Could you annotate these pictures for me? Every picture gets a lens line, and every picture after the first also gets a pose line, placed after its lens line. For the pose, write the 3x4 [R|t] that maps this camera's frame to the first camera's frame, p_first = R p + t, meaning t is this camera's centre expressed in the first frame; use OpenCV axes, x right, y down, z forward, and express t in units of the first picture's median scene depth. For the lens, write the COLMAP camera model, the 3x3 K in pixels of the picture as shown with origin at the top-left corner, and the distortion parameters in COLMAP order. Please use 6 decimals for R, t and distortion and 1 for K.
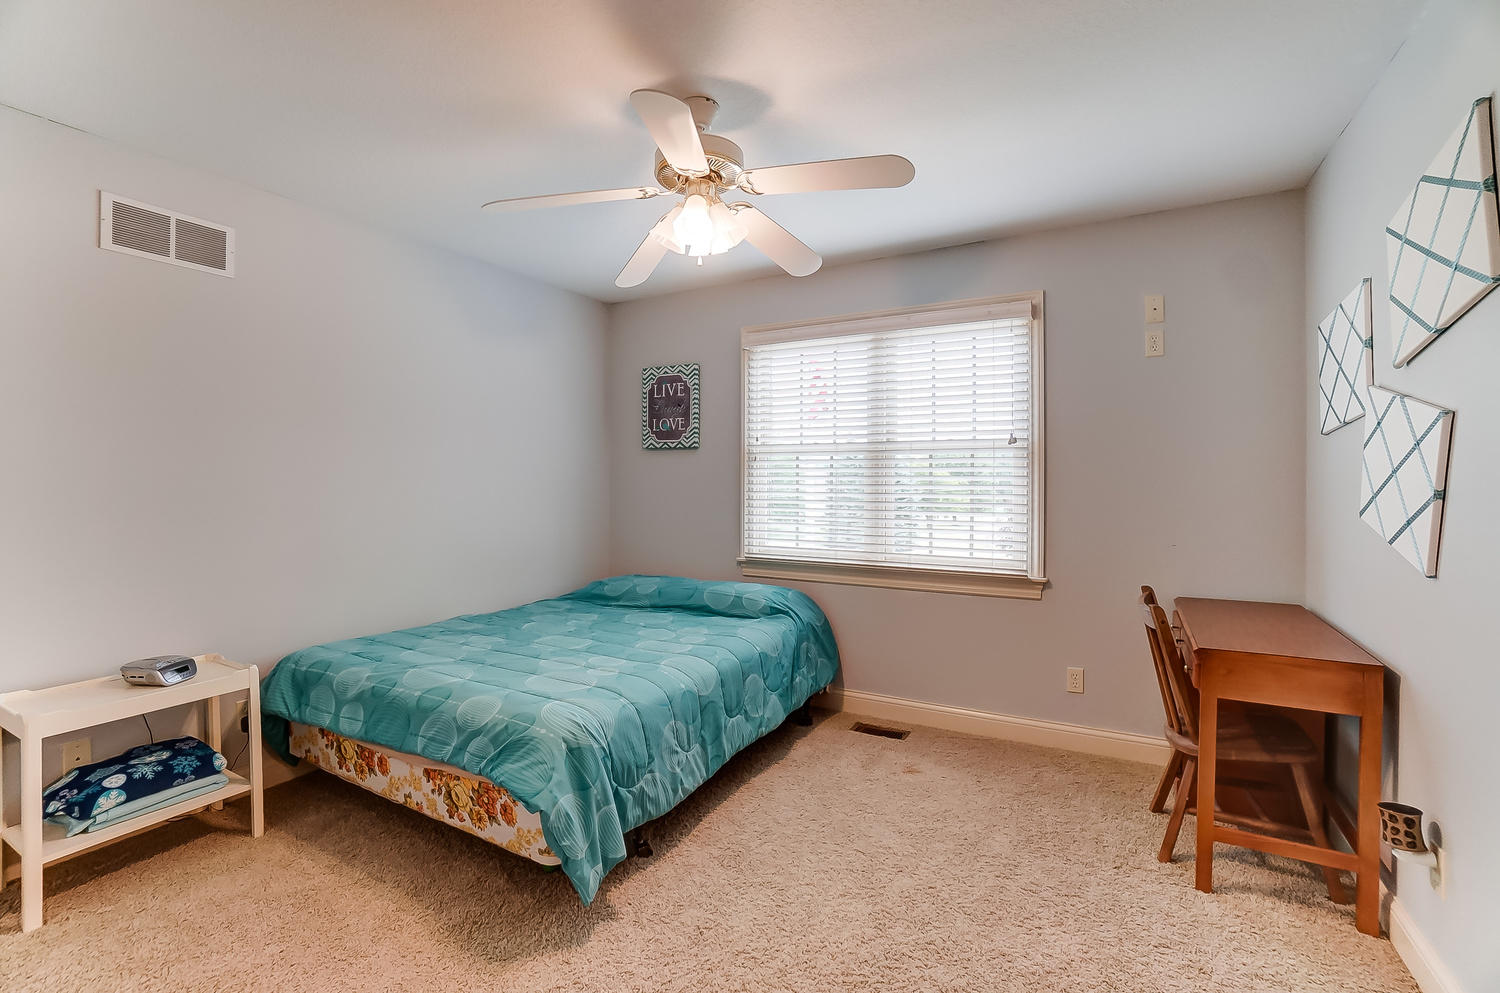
lens RADIAL K [[676.9, 0, 739.5], [0, 676.9, 489.6], [0, 0, 1]] dist [-0.071195, 0.028450]
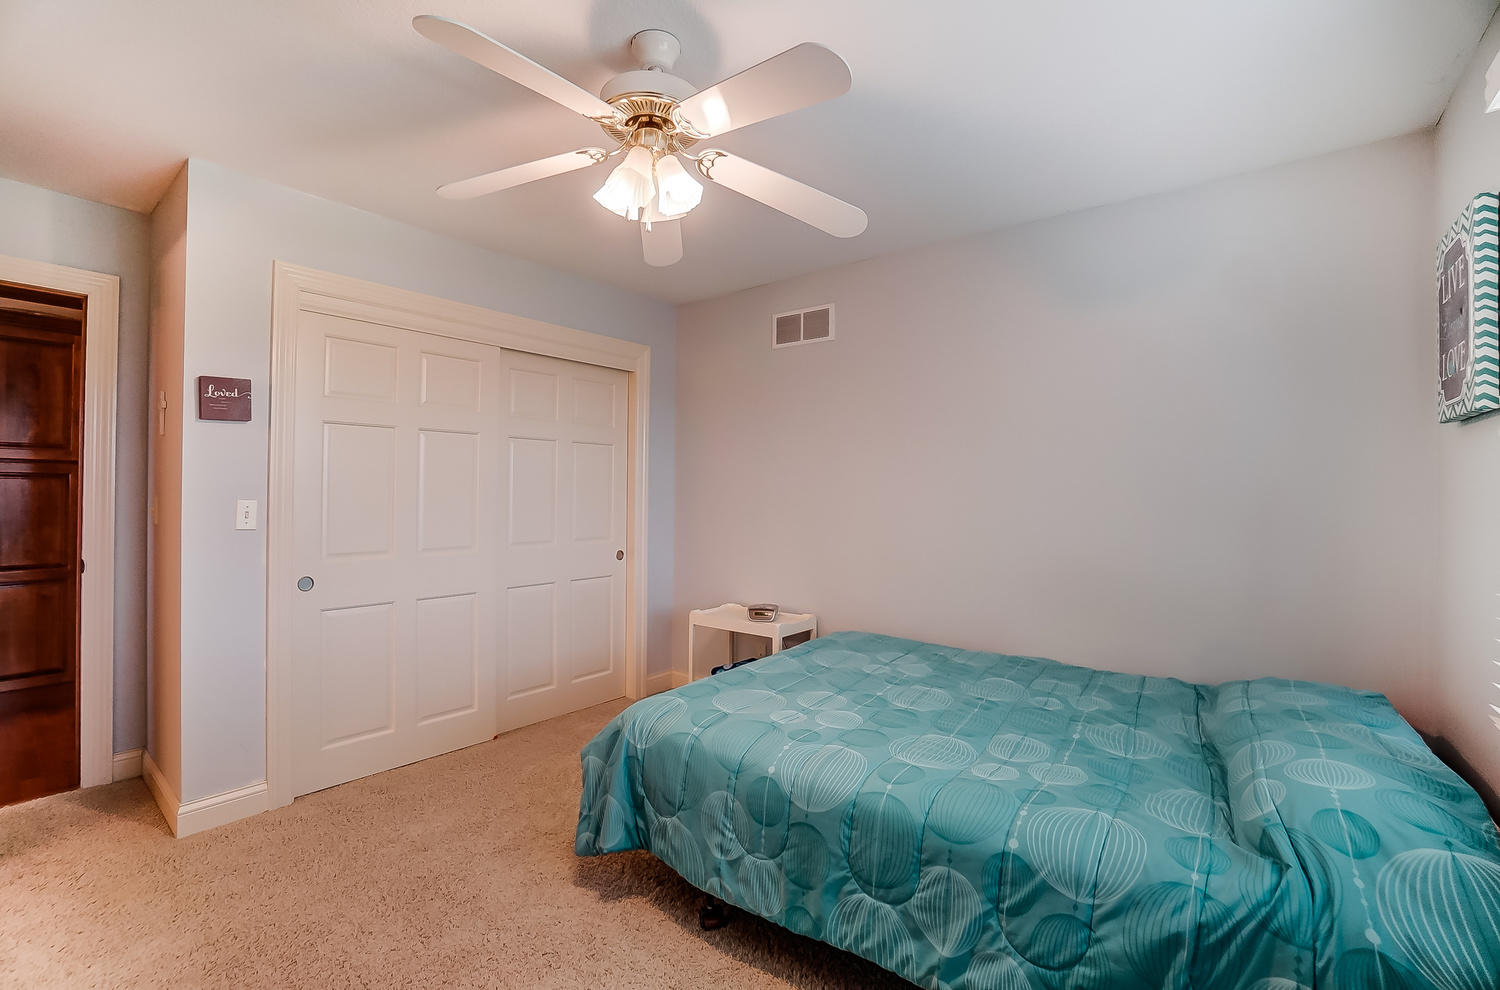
lens RADIAL K [[676.9, 0, 739.5], [0, 676.9, 488.1], [0, 0, 1]] dist [-0.071195, 0.028450]
pose [[-0.164903, -0.005470, -0.986295, 0.637038], [-0.027971, 0.999608, -0.000867, -0.012818], [0.985913, 0.027445, -0.164991, 1.072321]]
